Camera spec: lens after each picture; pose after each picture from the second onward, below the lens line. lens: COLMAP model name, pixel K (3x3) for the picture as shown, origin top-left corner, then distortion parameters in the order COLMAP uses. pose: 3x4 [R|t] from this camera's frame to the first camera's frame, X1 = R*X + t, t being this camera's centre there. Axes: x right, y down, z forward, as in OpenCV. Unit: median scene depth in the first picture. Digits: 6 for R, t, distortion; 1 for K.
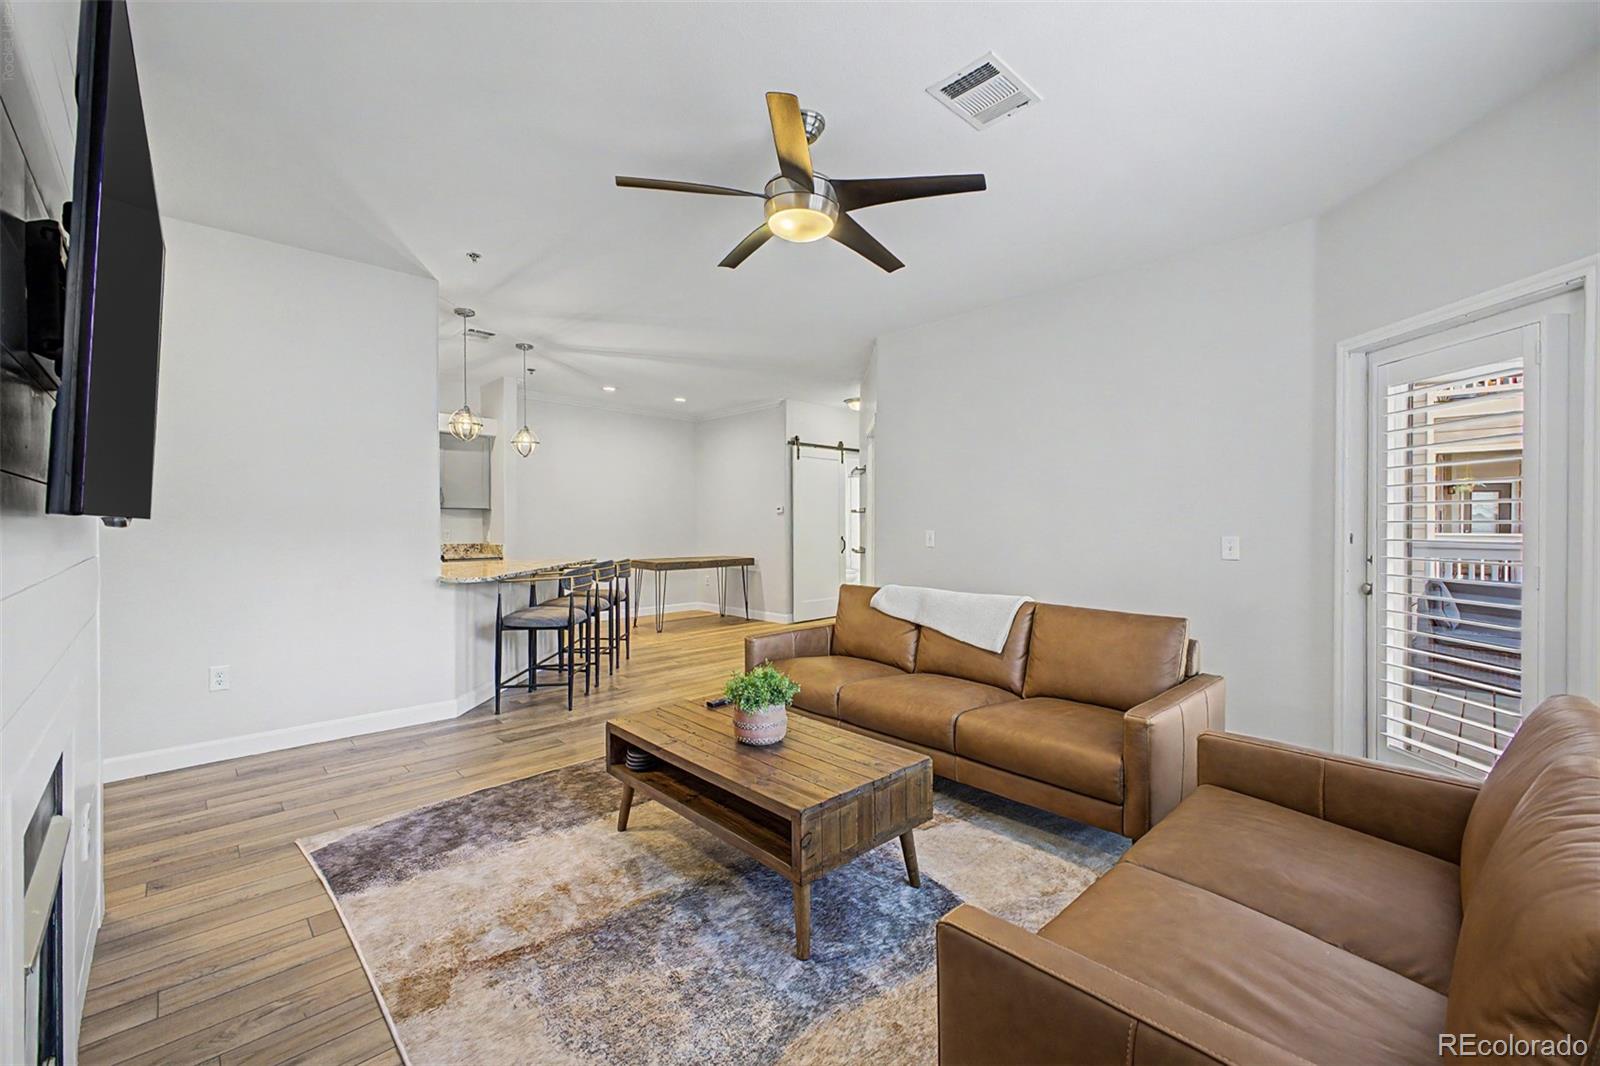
lens RADIAL K [[633.9, 0, 799.0], [0, 633.9, 533.6], [0, 0, 1]] dist [0.019045, -0.004420]
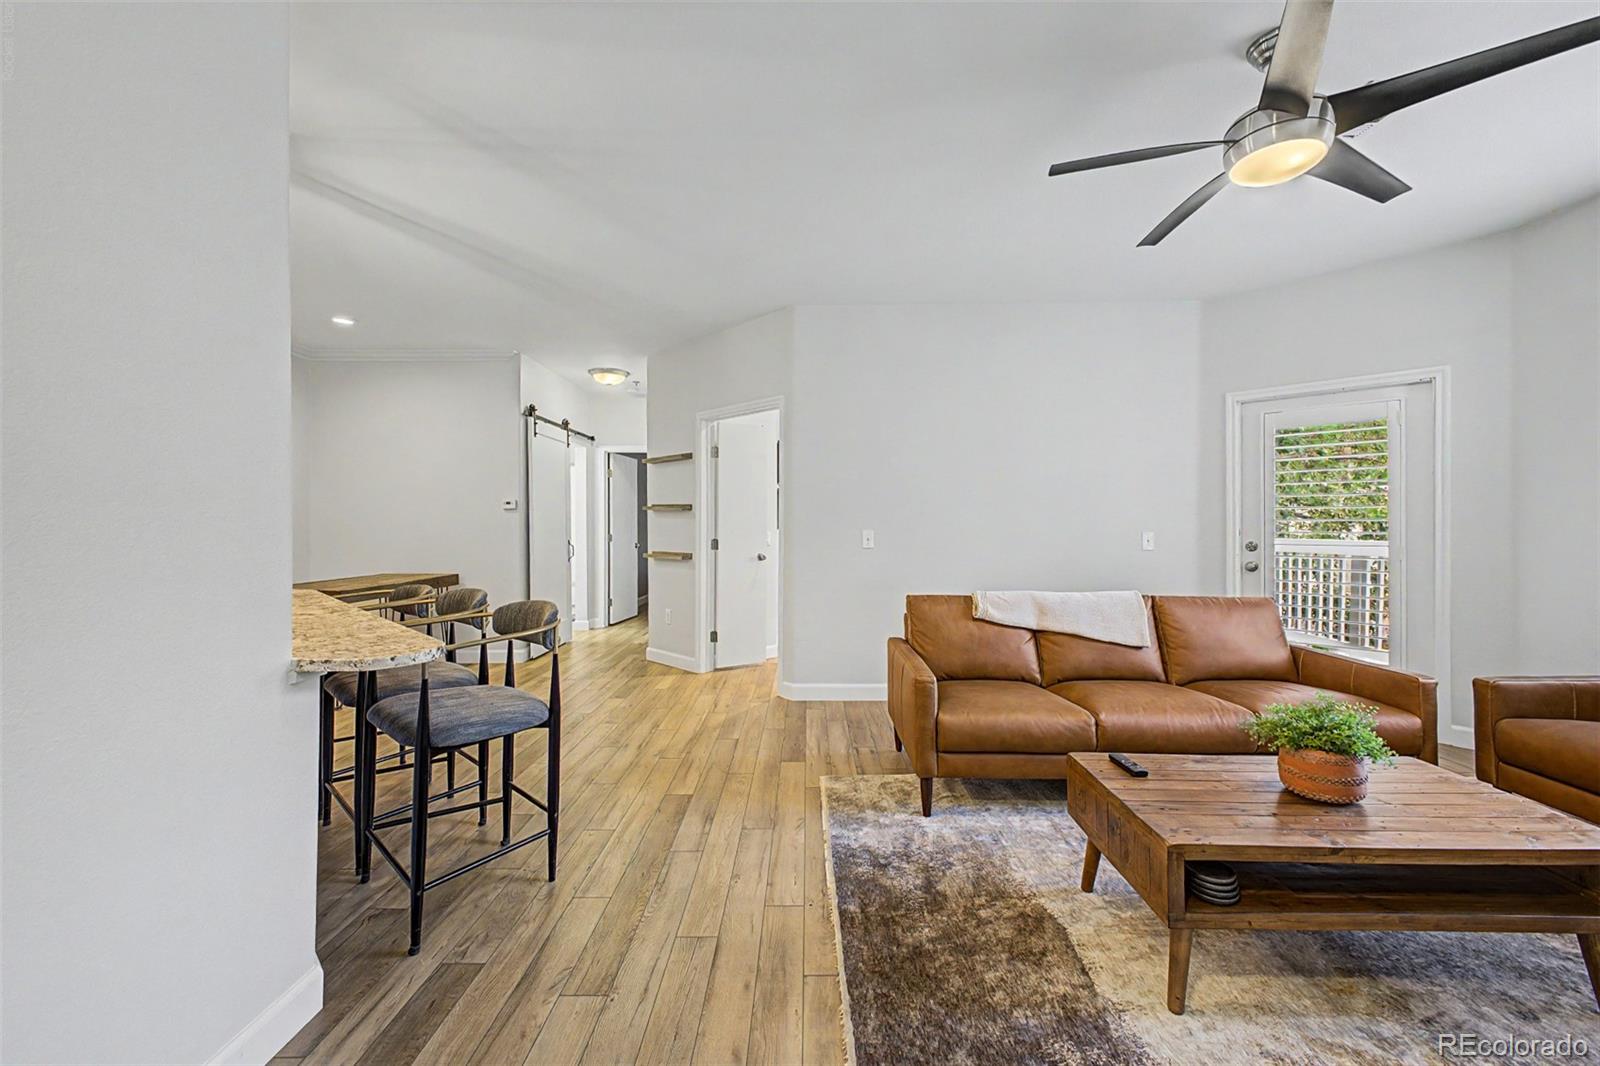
lens RADIAL K [[633.9, 0, 798.0], [0, 633.9, 527.5], [0, 0, 1]] dist [0.019045, -0.004420]
pose [[0.708608, -0.008658, 0.705549, -0.448705], [0.014650, 0.999890, -0.002444, -0.006799], [-0.705450, 0.012068, 0.708656, 0.368293]]
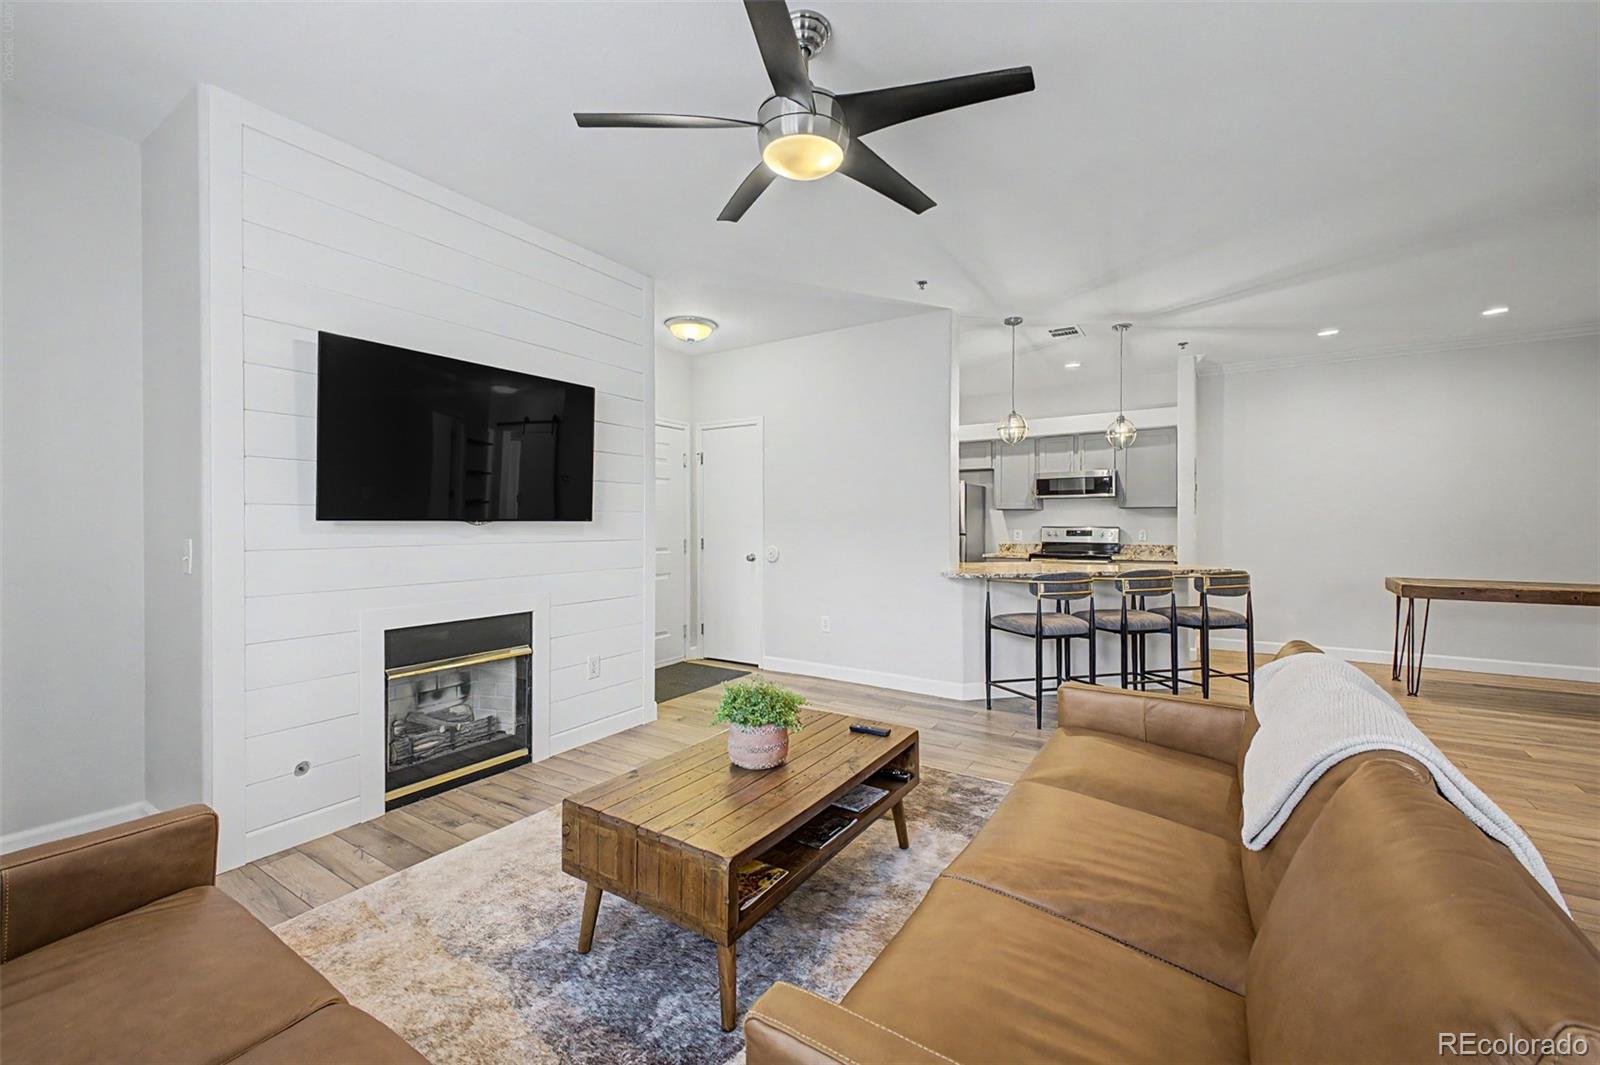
lens RADIAL K [[633.9, 0, 811.8], [0, 633.9, 531.9], [0, 0, 1]] dist [0.019045, -0.004420]
pose [[0.237245, 0.011753, -0.971379, 0.338698], [-0.013411, 0.999871, 0.008822, -0.006013], [0.971357, 0.010934, 0.237372, 0.357943]]
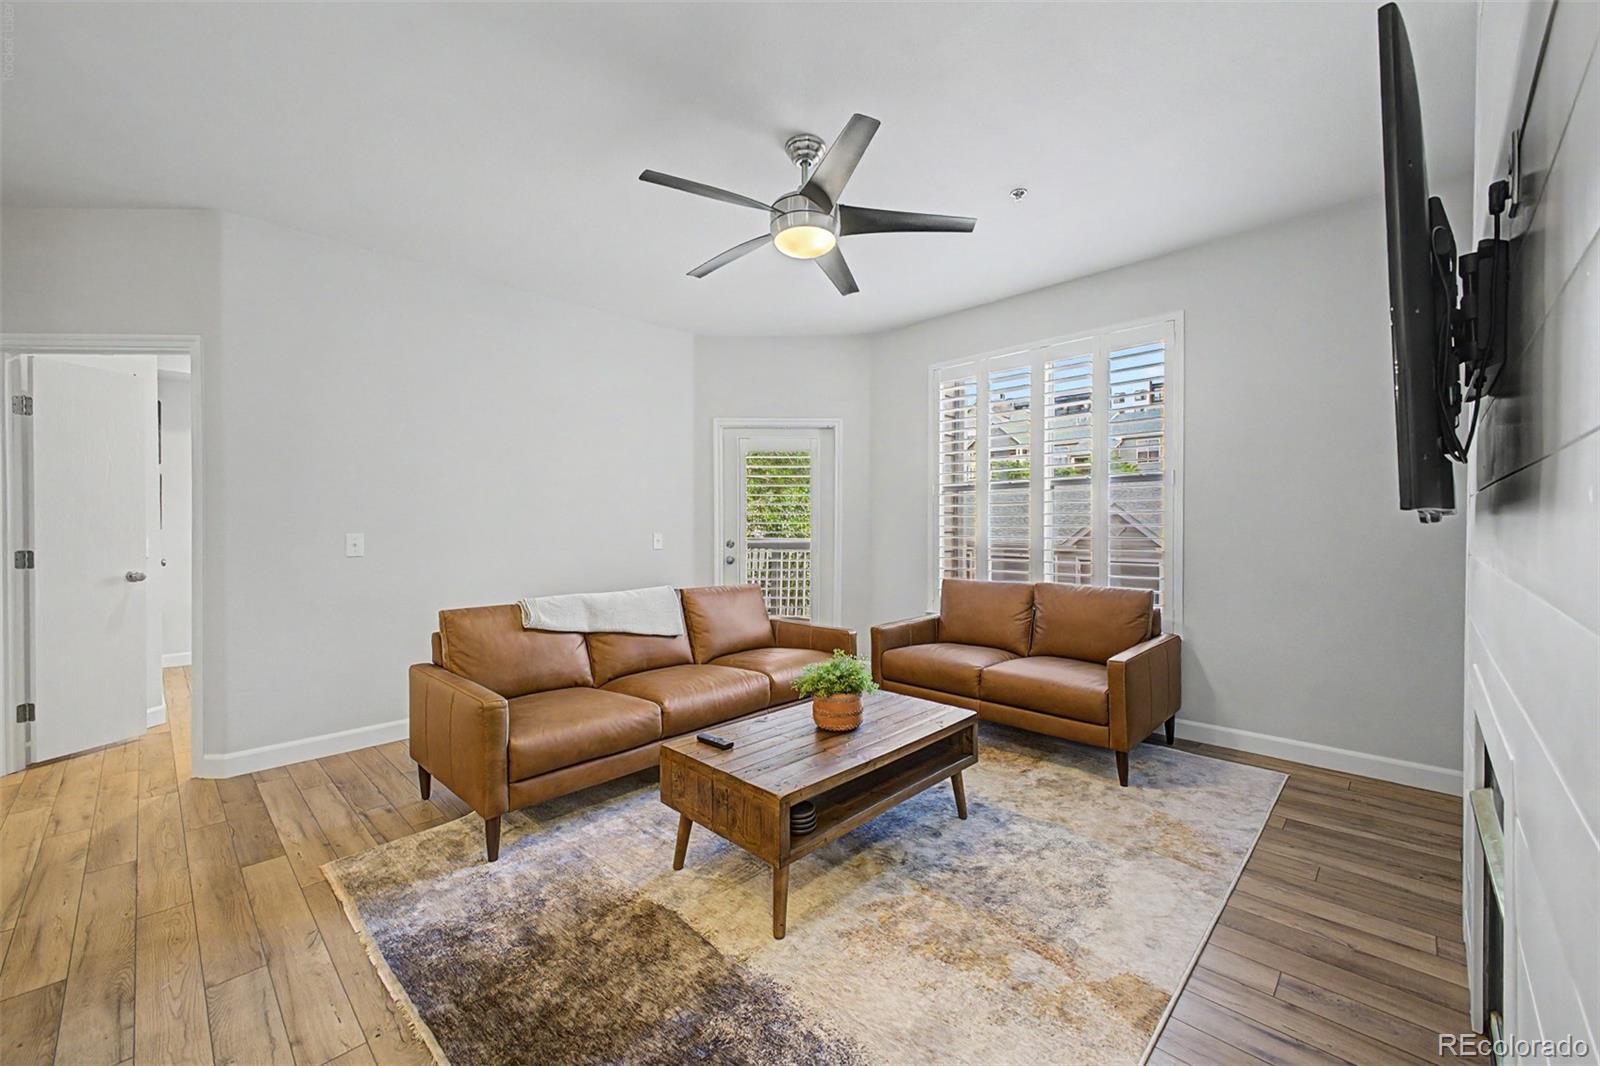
lens RADIAL K [[633.9, 0, 788.7], [0, 633.9, 534.8], [0, 0, 1]] dist [0.019045, -0.004420]
pose [[-0.016487, -0.018405, 0.999695, -0.461433], [0.016869, 0.999683, 0.018683, -0.007257], [-0.999722, 0.017172, -0.016171, 0.453060]]
